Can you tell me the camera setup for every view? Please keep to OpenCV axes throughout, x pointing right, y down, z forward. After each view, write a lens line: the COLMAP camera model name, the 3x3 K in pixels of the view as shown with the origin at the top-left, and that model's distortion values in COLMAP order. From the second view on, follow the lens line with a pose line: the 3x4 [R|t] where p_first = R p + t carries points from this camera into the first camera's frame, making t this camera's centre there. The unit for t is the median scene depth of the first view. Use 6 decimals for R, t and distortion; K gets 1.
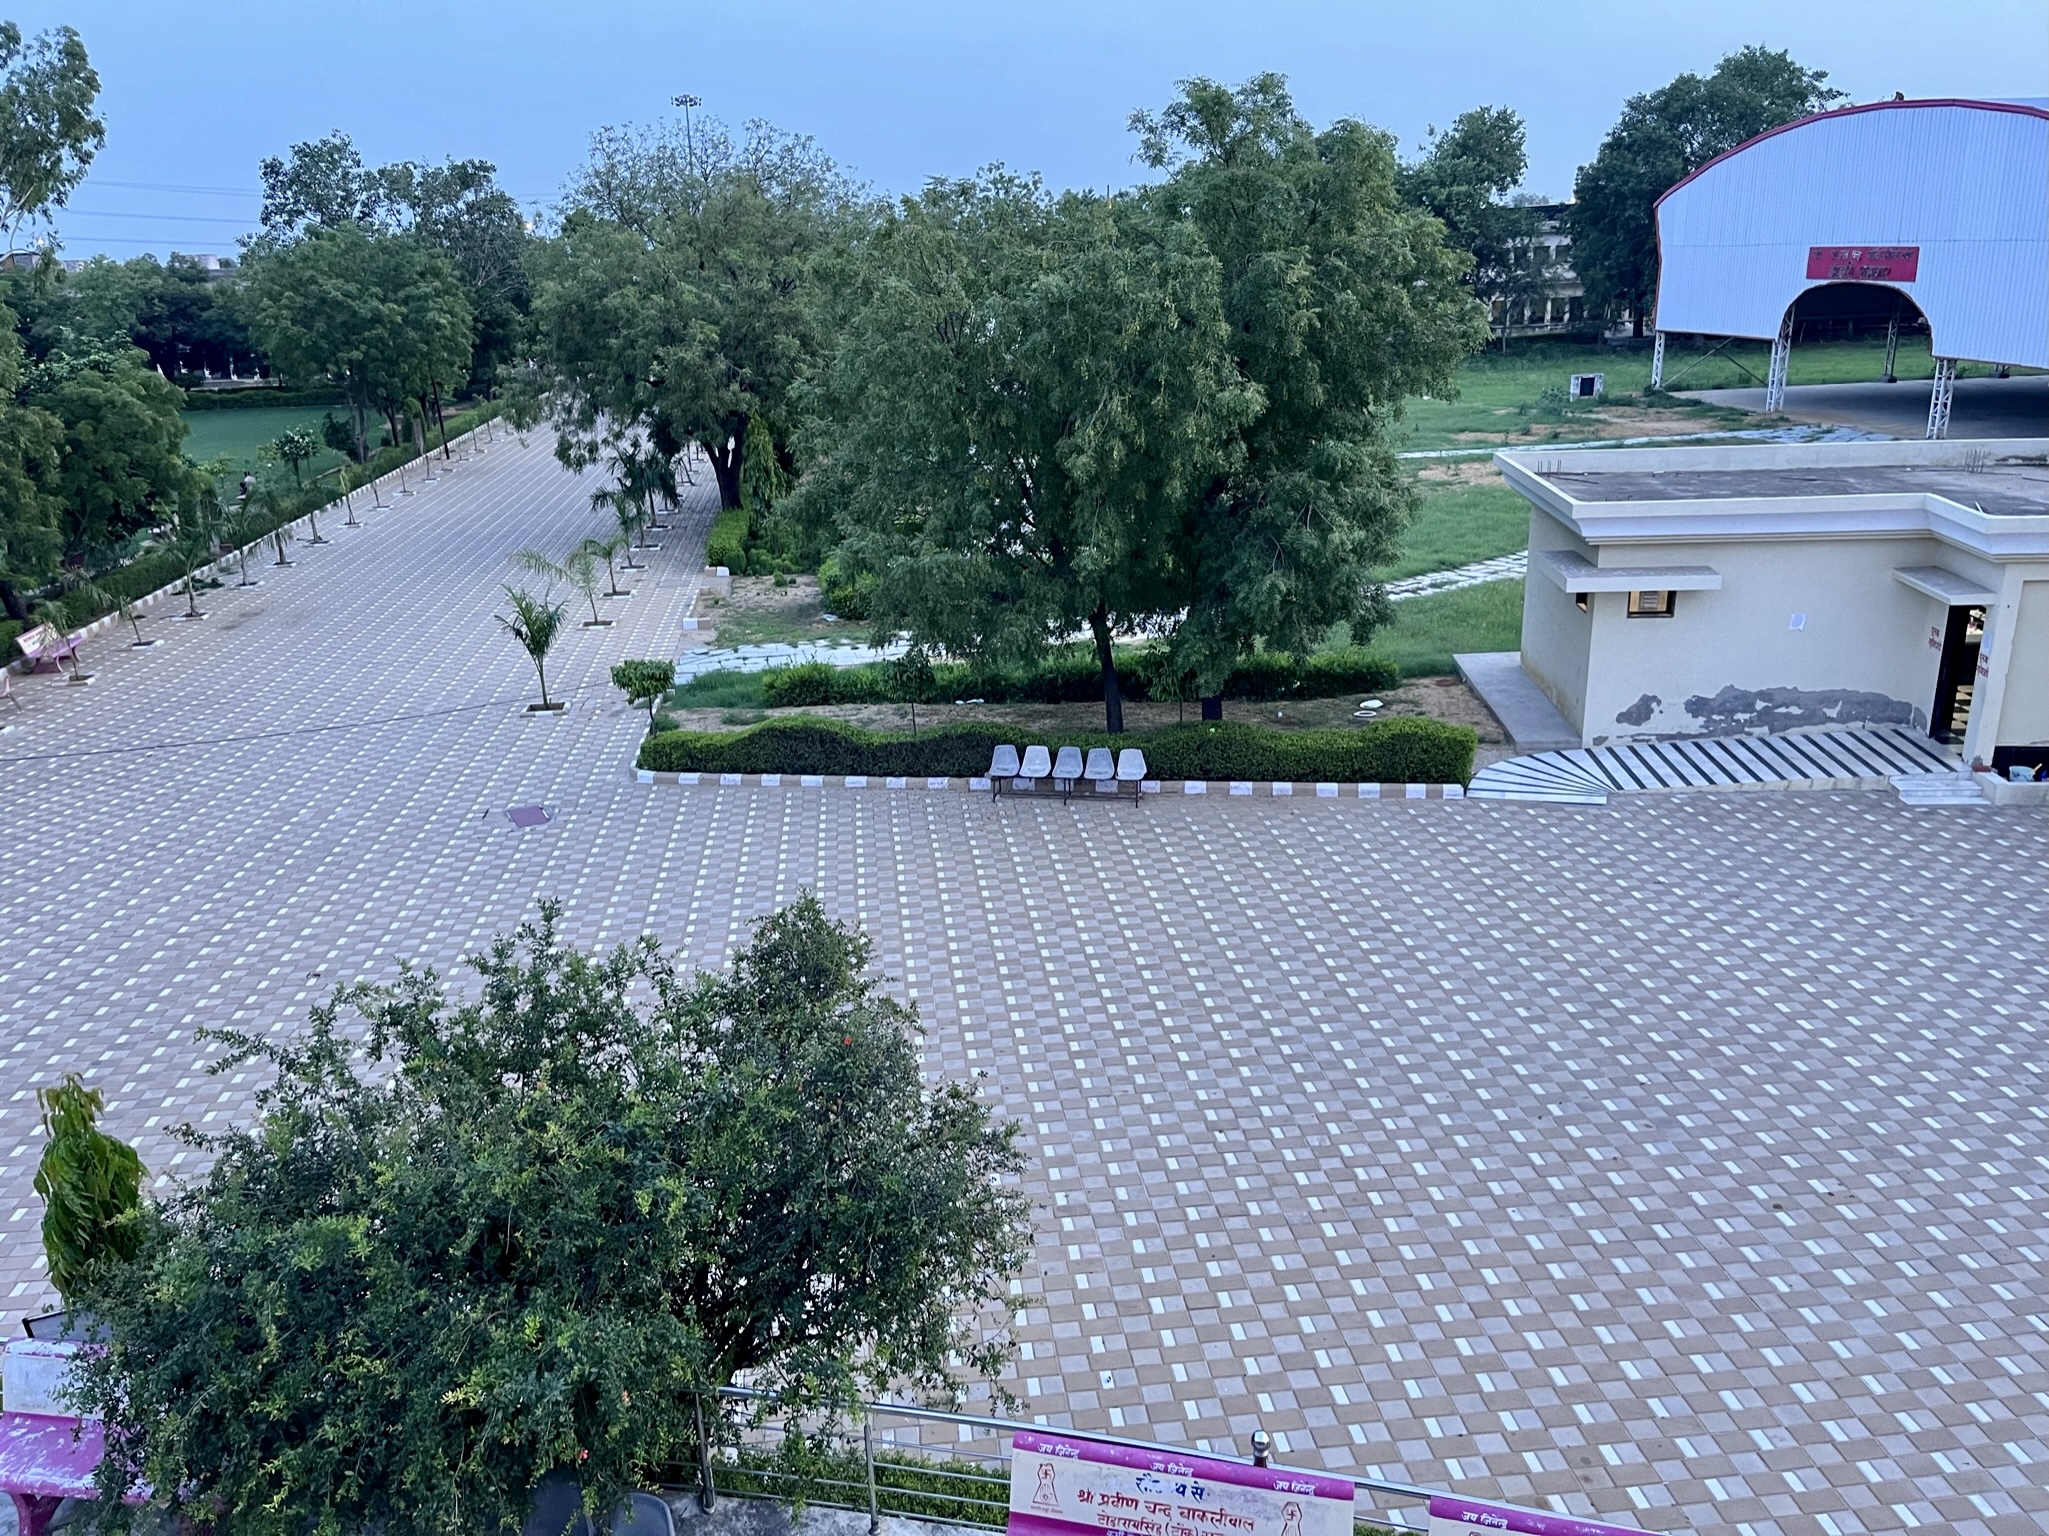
lens RADIAL K [[1558.7, 0, 1024.5], [0, 1558.7, 768.0], [0, 0, 1]] dist [0.038920, -0.090235]
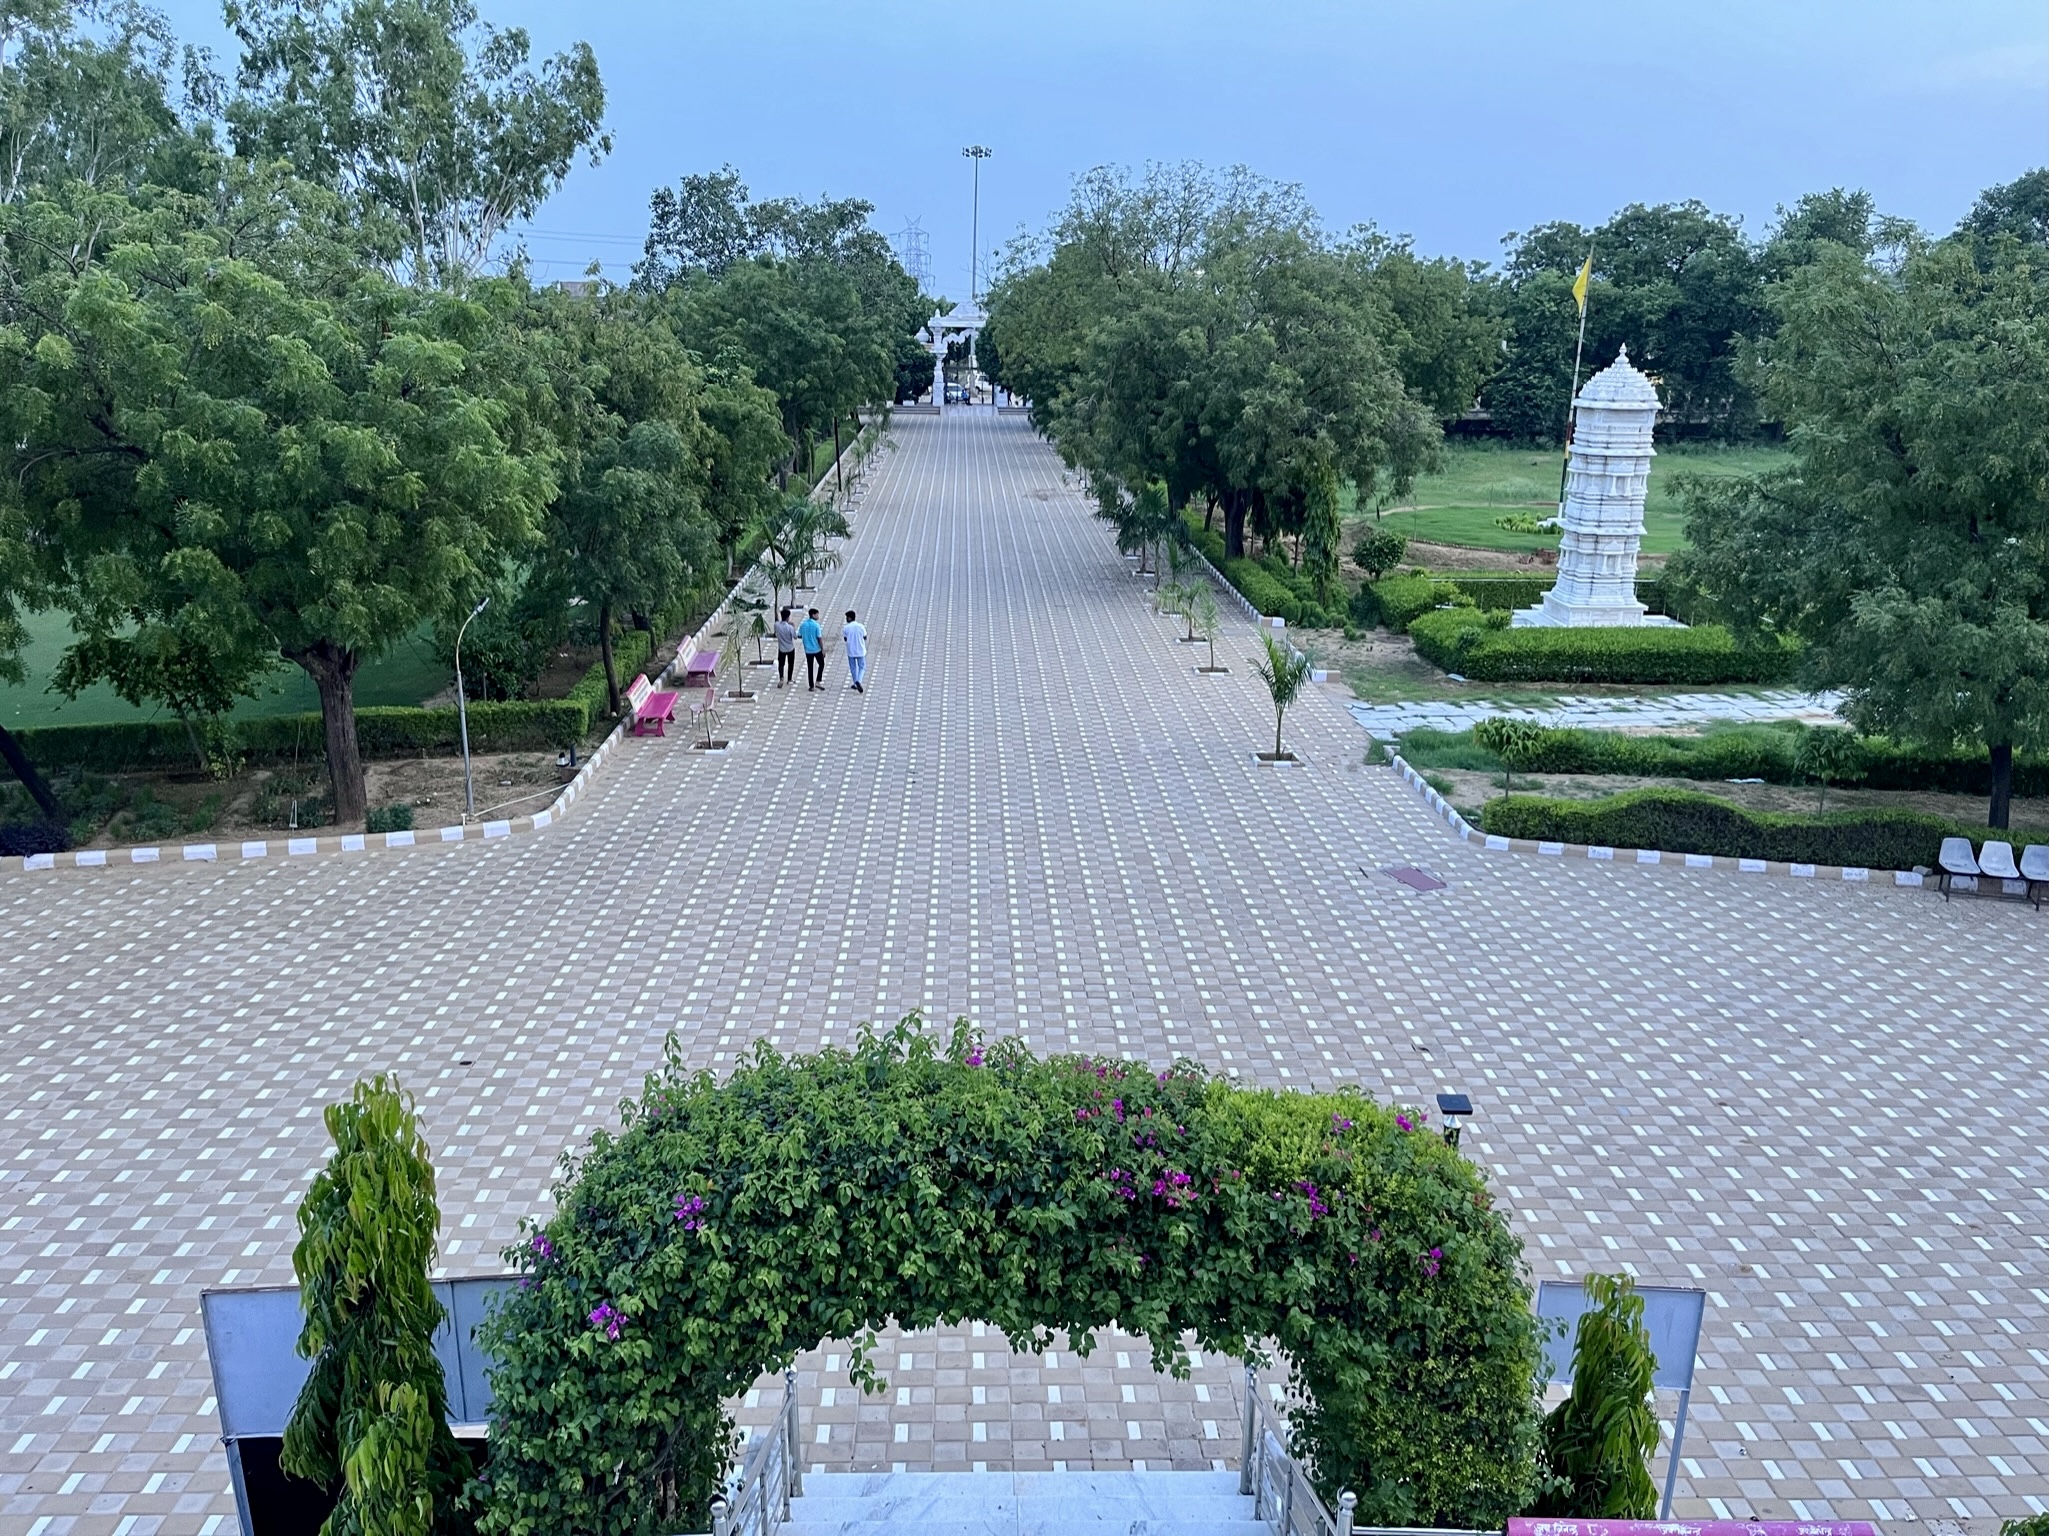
lens RADIAL K [[1563.5, 0, 1024.5], [0, 1563.5, 768.0], [0, 0, 1]] dist [0.031911, -0.106415]
pose [[0.994077, 0.067318, -0.085313, -0.434885], [-0.070294, 0.997001, -0.032367, 0.010853], [0.082878, 0.038172, 0.995828, 0.046583]]
